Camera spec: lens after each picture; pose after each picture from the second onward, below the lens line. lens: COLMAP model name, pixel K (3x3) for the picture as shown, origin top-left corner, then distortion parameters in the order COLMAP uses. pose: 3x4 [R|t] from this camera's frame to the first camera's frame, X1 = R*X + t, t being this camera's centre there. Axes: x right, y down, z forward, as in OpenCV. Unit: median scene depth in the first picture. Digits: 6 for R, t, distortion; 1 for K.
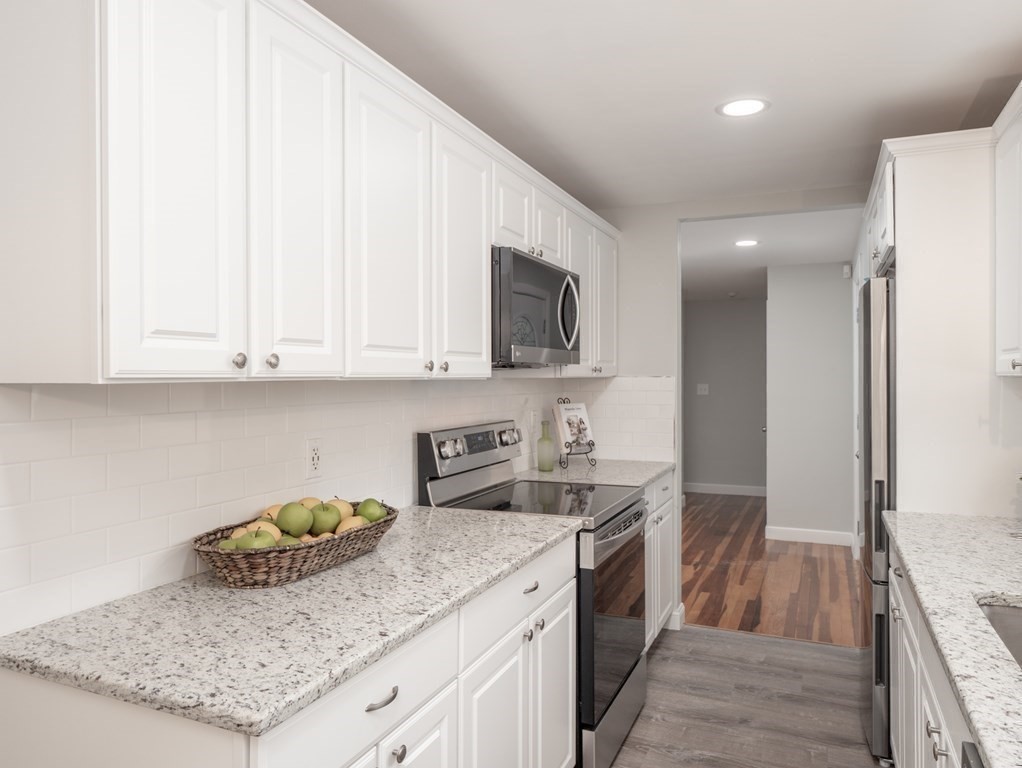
lens RADIAL K [[716.8, 0, 515.1], [0, 716.8, 371.9], [0, 0, 1]] dist [0.006901, -0.008252]
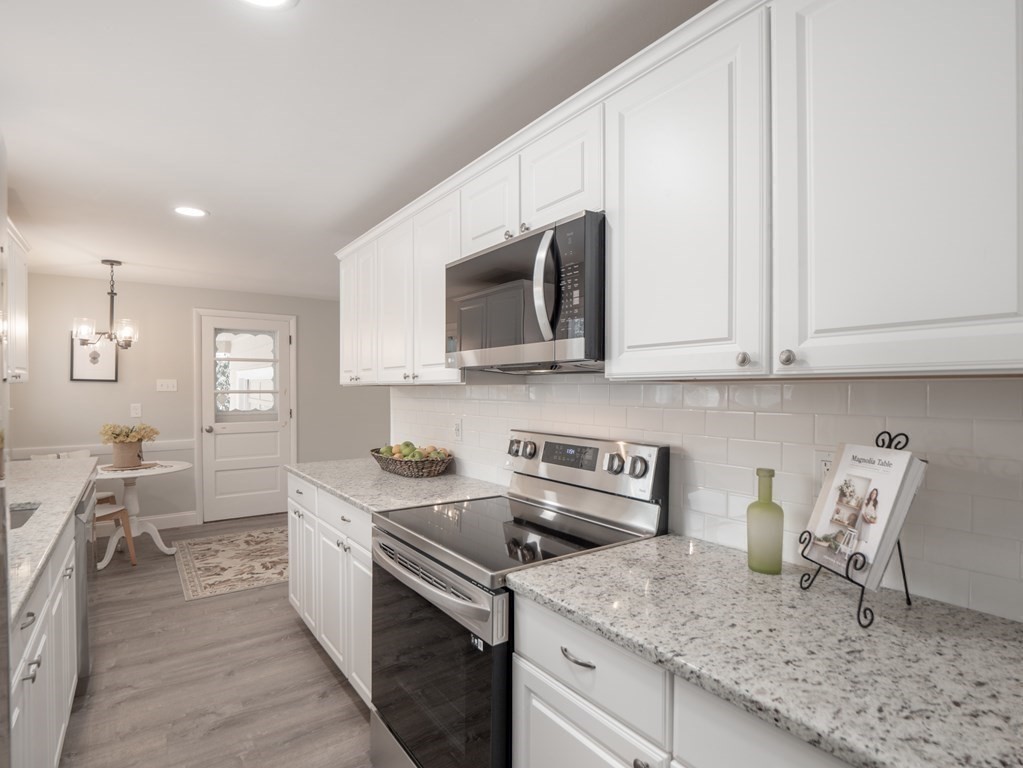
lens RADIAL K [[517.1, 0, 514.4], [0, 517.1, 396.1], [0, 0, 1]] dist [-0.002338, -0.010196]
pose [[-0.503941, 0.011181, -0.863666, 0.628033], [0.002281, 0.999930, 0.011614, 0.019278], [0.863735, 0.003883, -0.503931, 1.475389]]
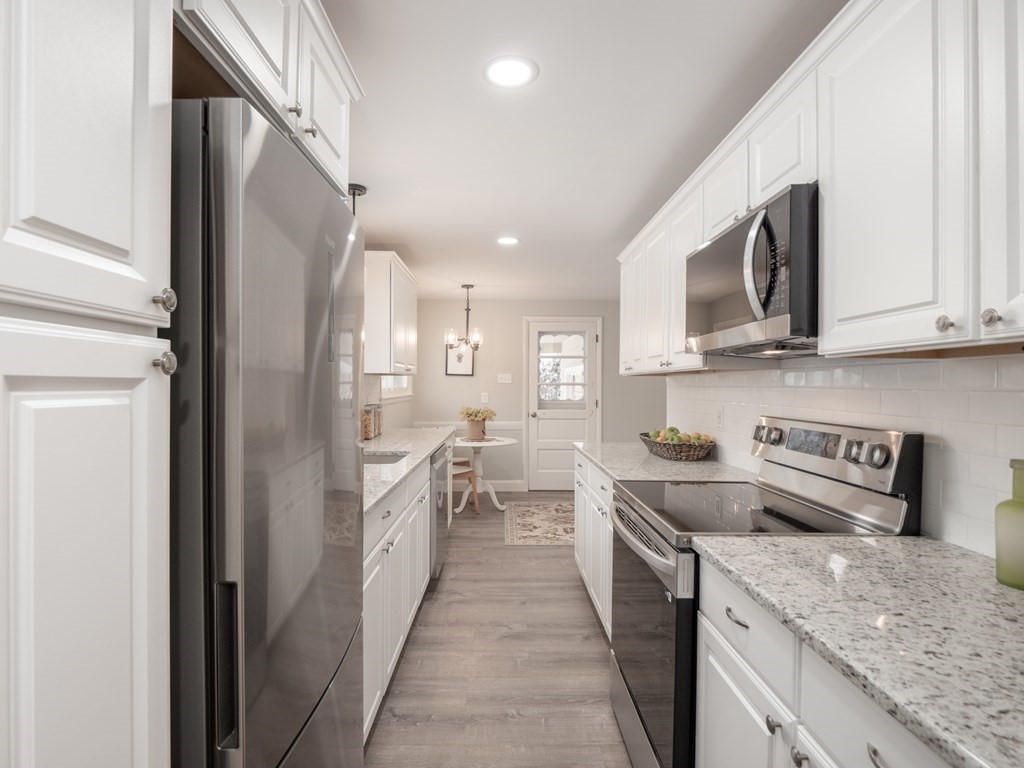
lens RADIAL K [[517.6, 0, 516.2], [0, 517.6, 388.4], [0, 0, 1]] dist [-0.002338, -0.010196]
pose [[-0.907406, -0.001613, -0.420253, 0.599130], [-0.002631, 0.999995, 0.001843, 0.041241], [0.420248, 0.002778, -0.907405, 1.634516]]
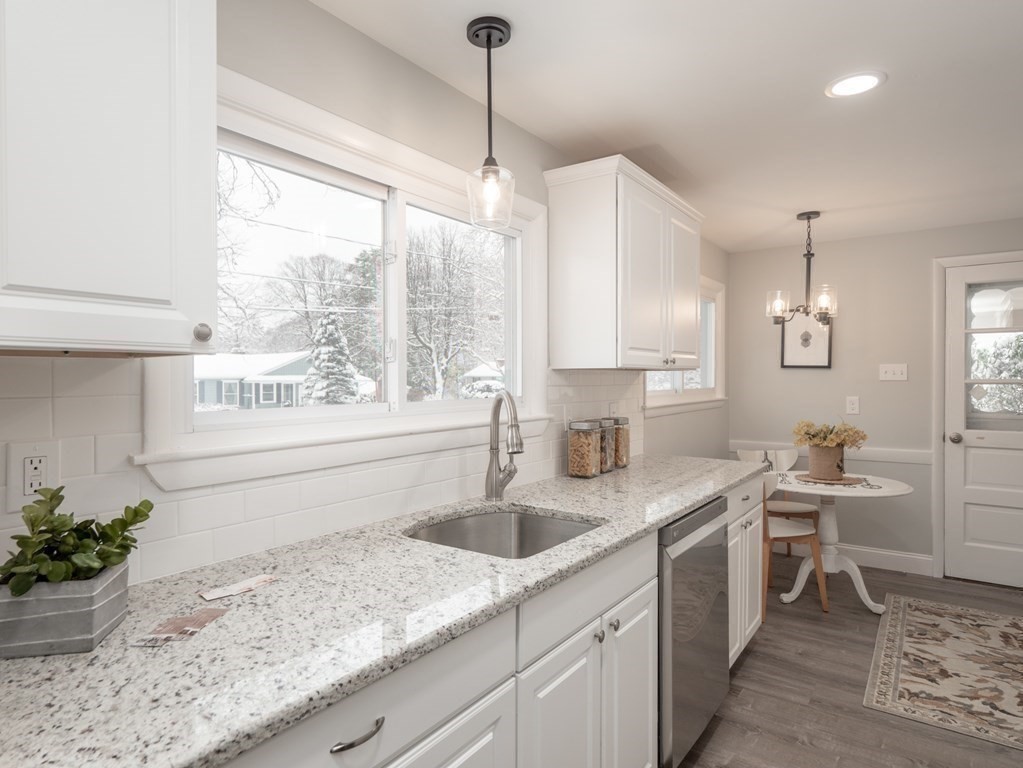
lens RADIAL K [[598.5, 0, 509.5], [0, 598.5, 382.5], [0, 0, 1]] dist [-0.008169, 0.005123]
pose [[-0.978189, -0.002404, 0.207704, 0.287614], [-0.001854, 0.999994, 0.002843, 0.024006], [-0.207710, 0.002396, -0.978188, 1.168230]]
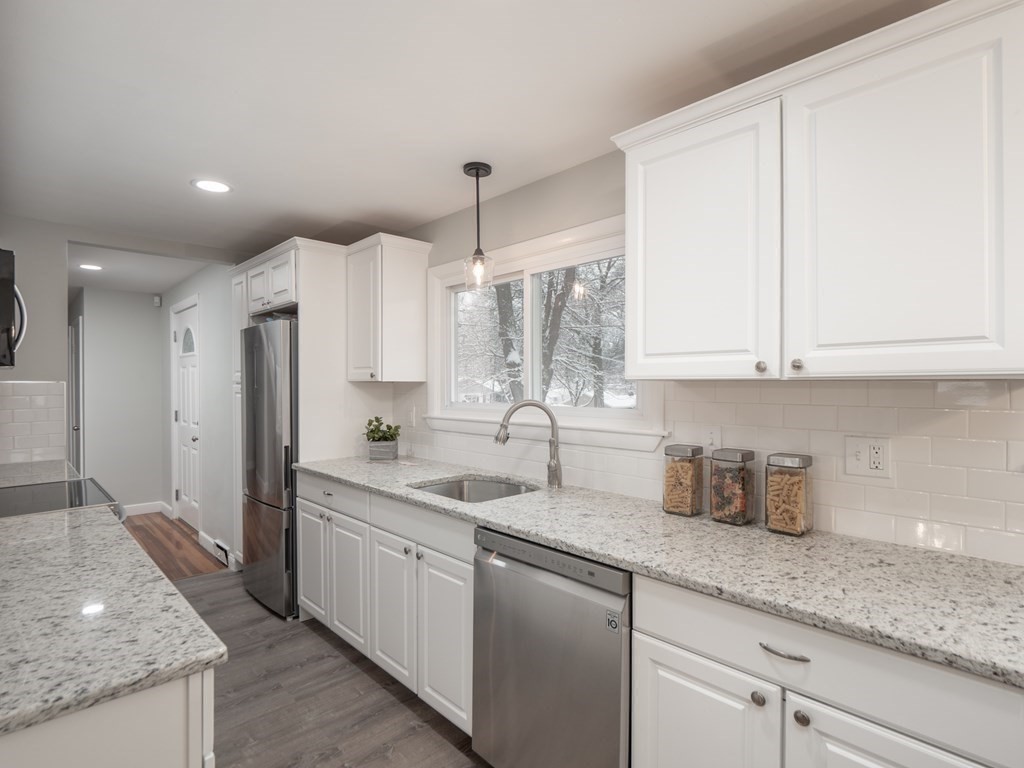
lens RADIAL K [[538.0, 0, 506.8], [0, 538.0, 387.0], [0, 0, 1]] dist [-0.006618, -0.003496]
pose [[0.397268, -0.010241, 0.917646, -0.409403], [-0.002501, 0.999922, 0.012241, 0.003467], [-0.917699, -0.007158, 0.397211, 0.069772]]
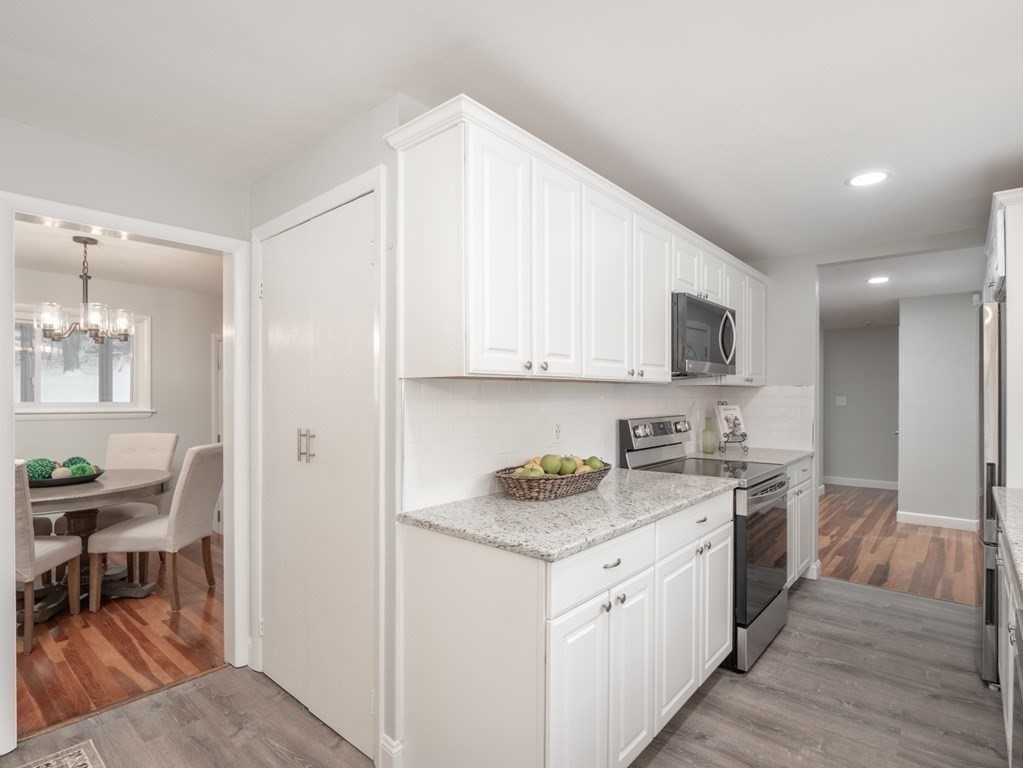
lens RADIAL K [[537.5, 0, 512.6], [0, 537.5, 393.1], [0, 0, 1]] dist [-0.006618, -0.003496]
pose [[0.955685, 0.002187, -0.294382, -0.019602], [-0.001111, 0.999992, 0.003823, 0.025988], [0.294388, -0.003327, 0.955680, -0.143720]]
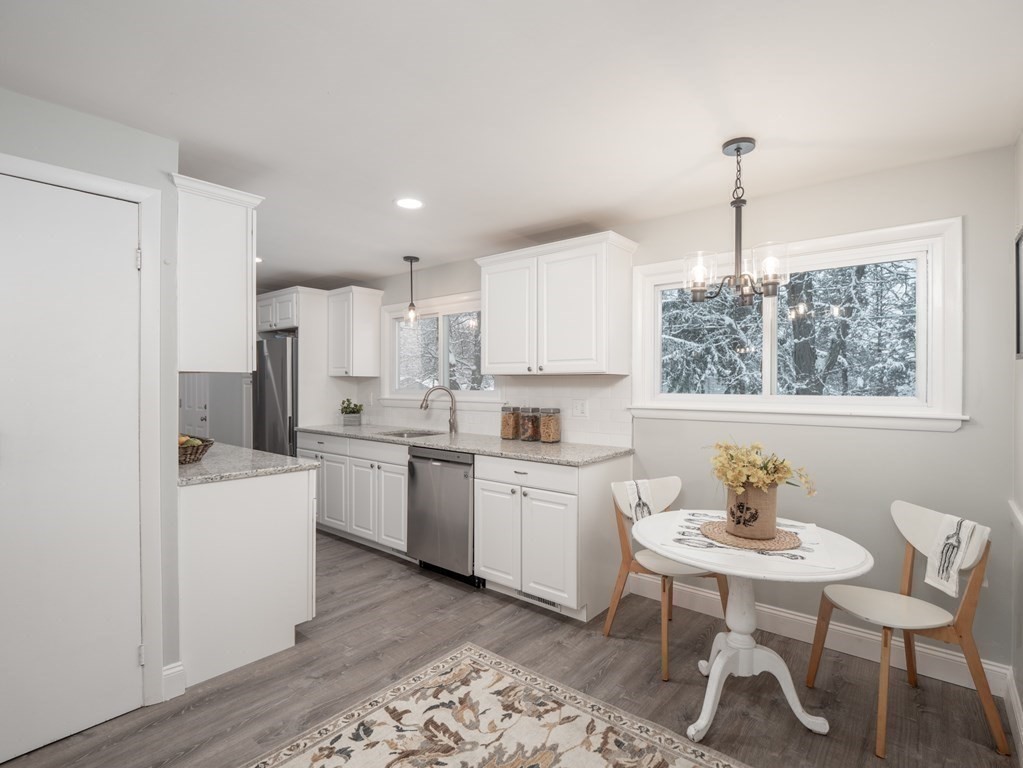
lens RADIAL K [[517.1, 0, 513.2], [0, 517.1, 388.7], [0, 0, 1]] dist [-0.002338, -0.010196]
pose [[0.278897, -0.013097, 0.960232, -1.059992], [-0.007075, 0.999852, 0.015692, 0.018520], [-0.960295, -0.011170, 0.278763, -0.282661]]
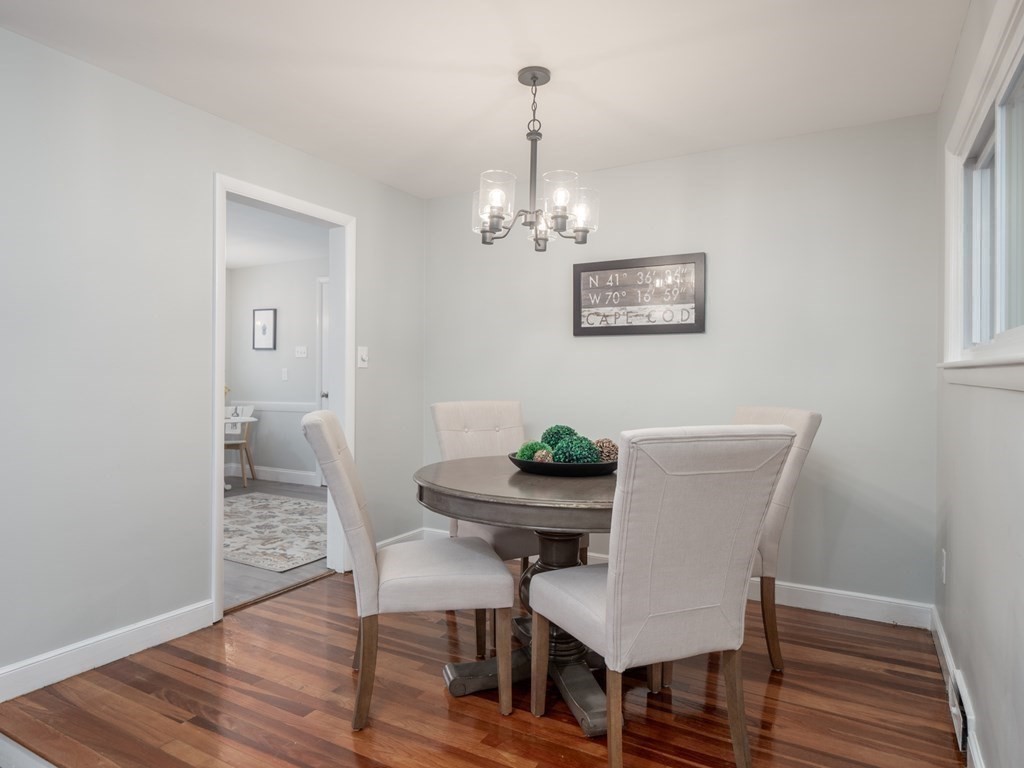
lens RADIAL K [[599.1, 0, 509.5], [0, 599.1, 387.4], [0, 0, 1]] dist [-0.008169, 0.005123]
pose [[-0.995686, -0.012509, 0.091939, -1.506071], [-0.011312, 0.999844, 0.013531, 0.101571], [-0.092094, 0.012433, -0.995673, 1.732193]]
